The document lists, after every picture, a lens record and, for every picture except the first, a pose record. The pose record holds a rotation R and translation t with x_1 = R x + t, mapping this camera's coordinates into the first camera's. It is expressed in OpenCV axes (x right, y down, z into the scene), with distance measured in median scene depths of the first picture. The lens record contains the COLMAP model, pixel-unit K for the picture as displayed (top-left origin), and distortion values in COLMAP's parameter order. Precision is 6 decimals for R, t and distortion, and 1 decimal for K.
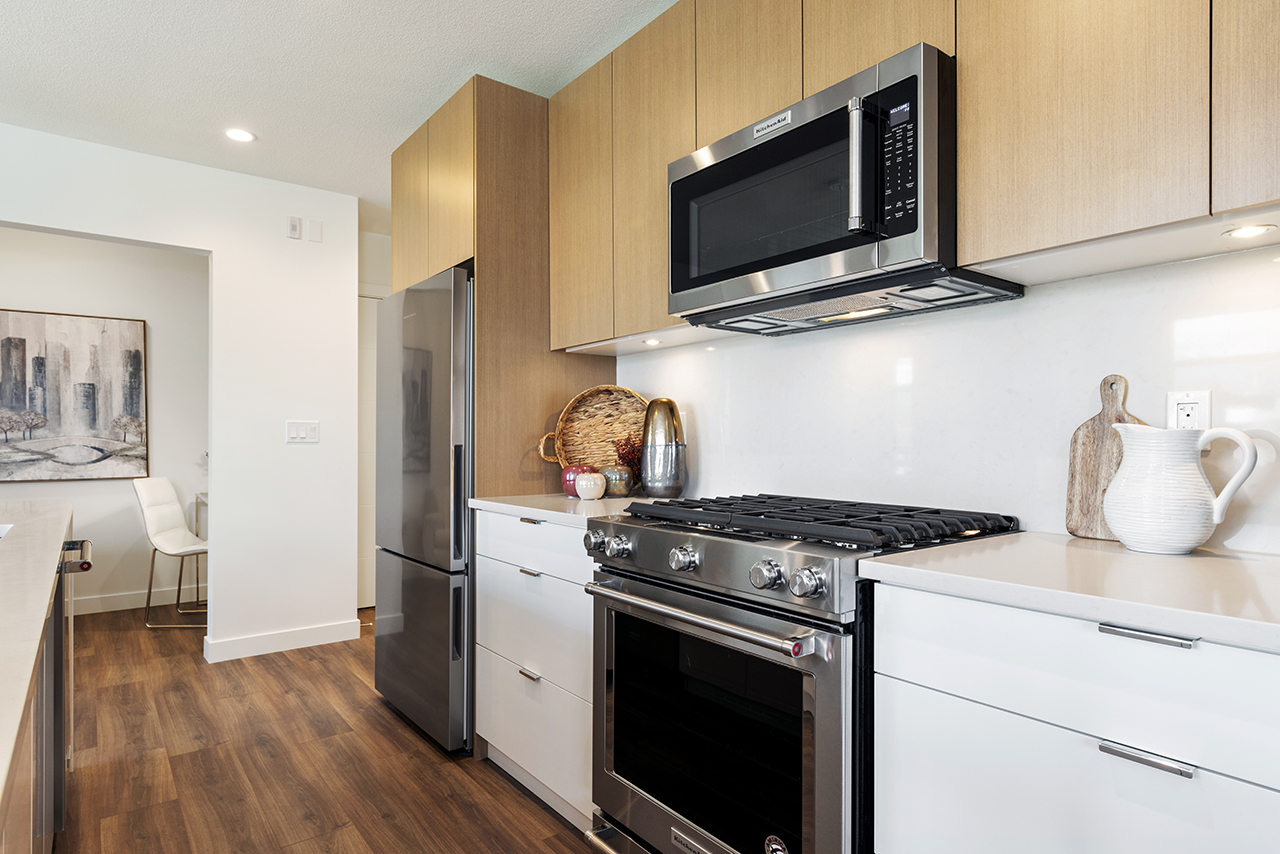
lens RADIAL K [[706.8, 0, 644.0], [0, 706.8, 443.5], [0, 0, 1]] dist [0.003700, -0.000018]
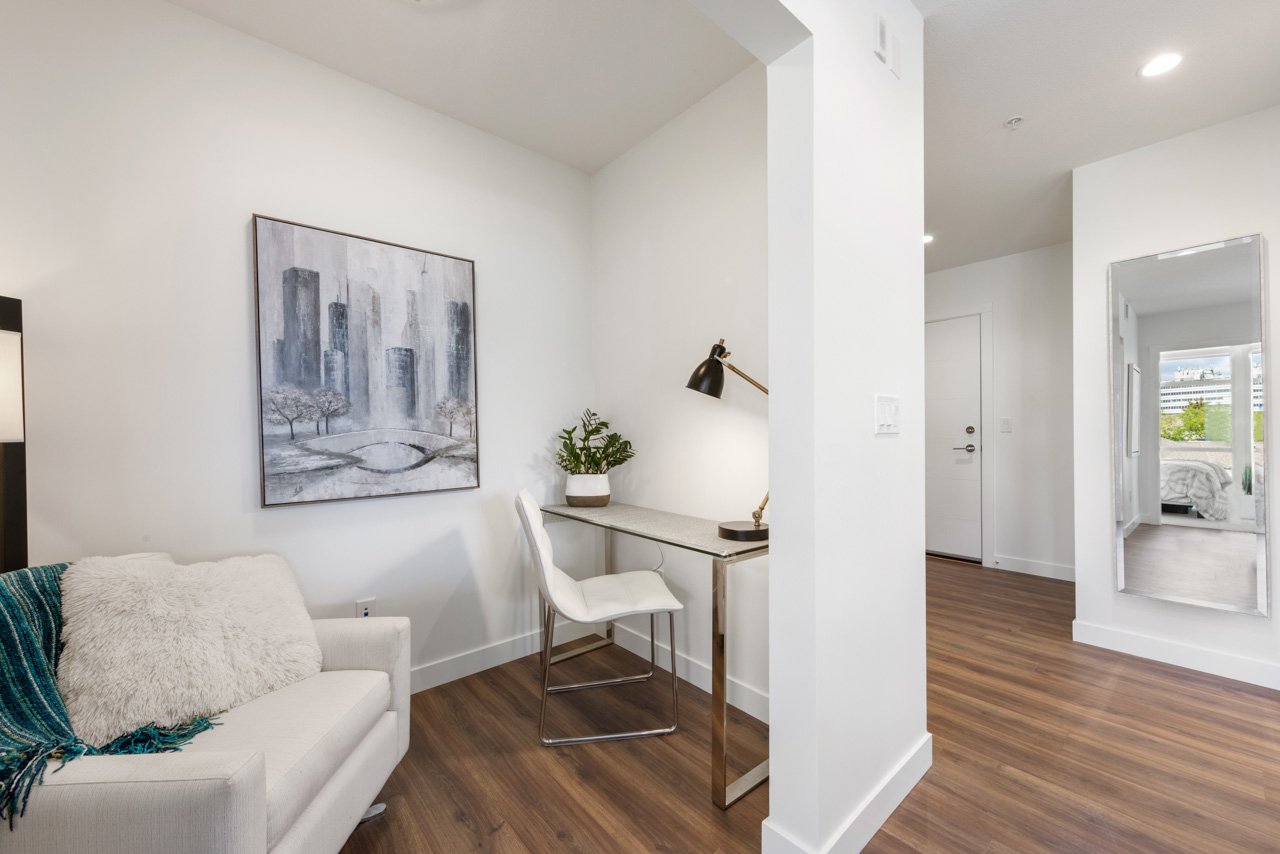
lens RADIAL K [[493.4, 0, 648.5], [0, 493.4, 431.7], [0, 0, 1]] dist [0.002267, 0.000091]
pose [[0.998041, -0.009781, 0.061791, -0.612313], [0.010033, 0.999943, -0.003775, -0.003416], [-0.061751, 0.004387, 0.998082, 0.550431]]
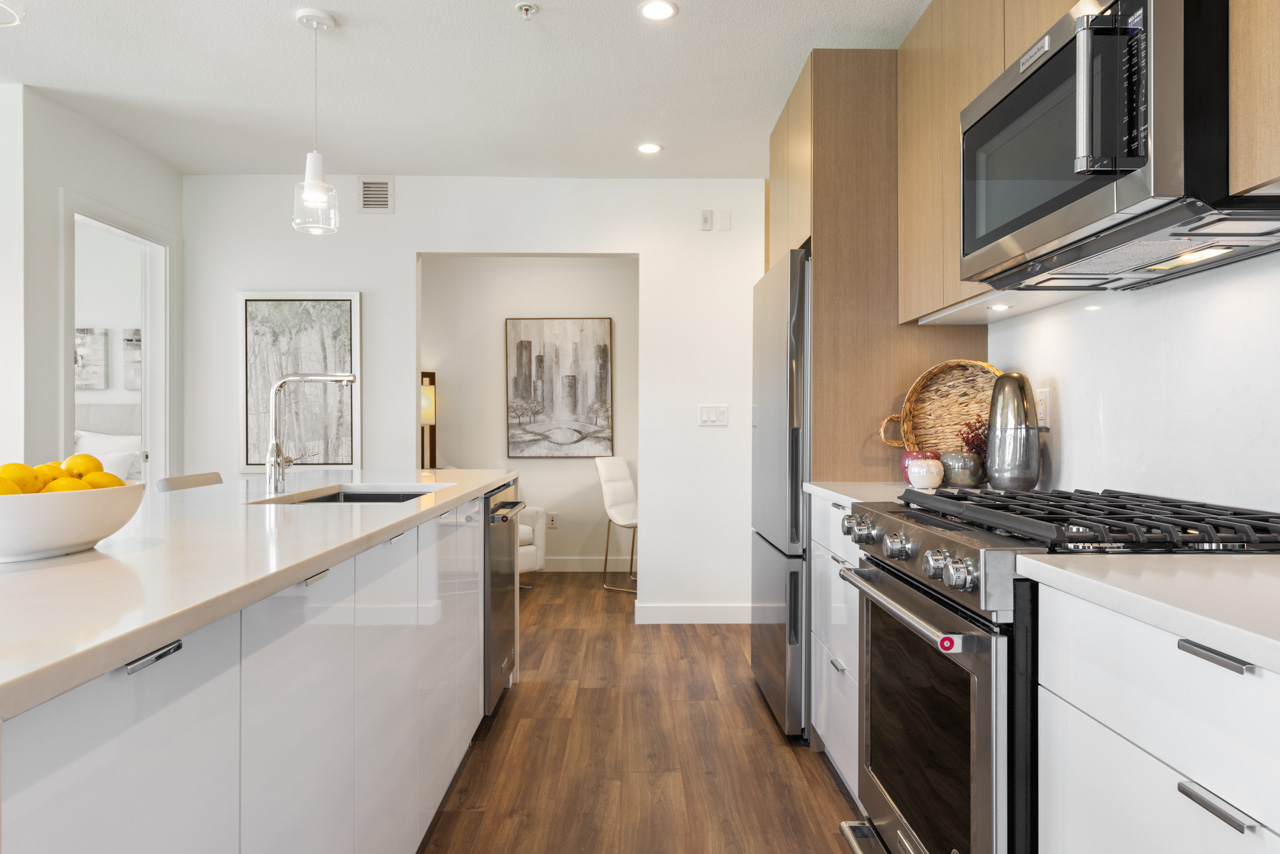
lens RADIAL K [[840.8, 0, 640.1], [0, 840.8, 424.7], [0, 0, 1]] dist [0.006098, -0.001063]
pose [[0.793768, 0.000053, -0.608221, 0.160554], [-0.002689, 0.999991, -0.003421, 0.001421], [0.608215, 0.004351, 0.793760, -0.038572]]
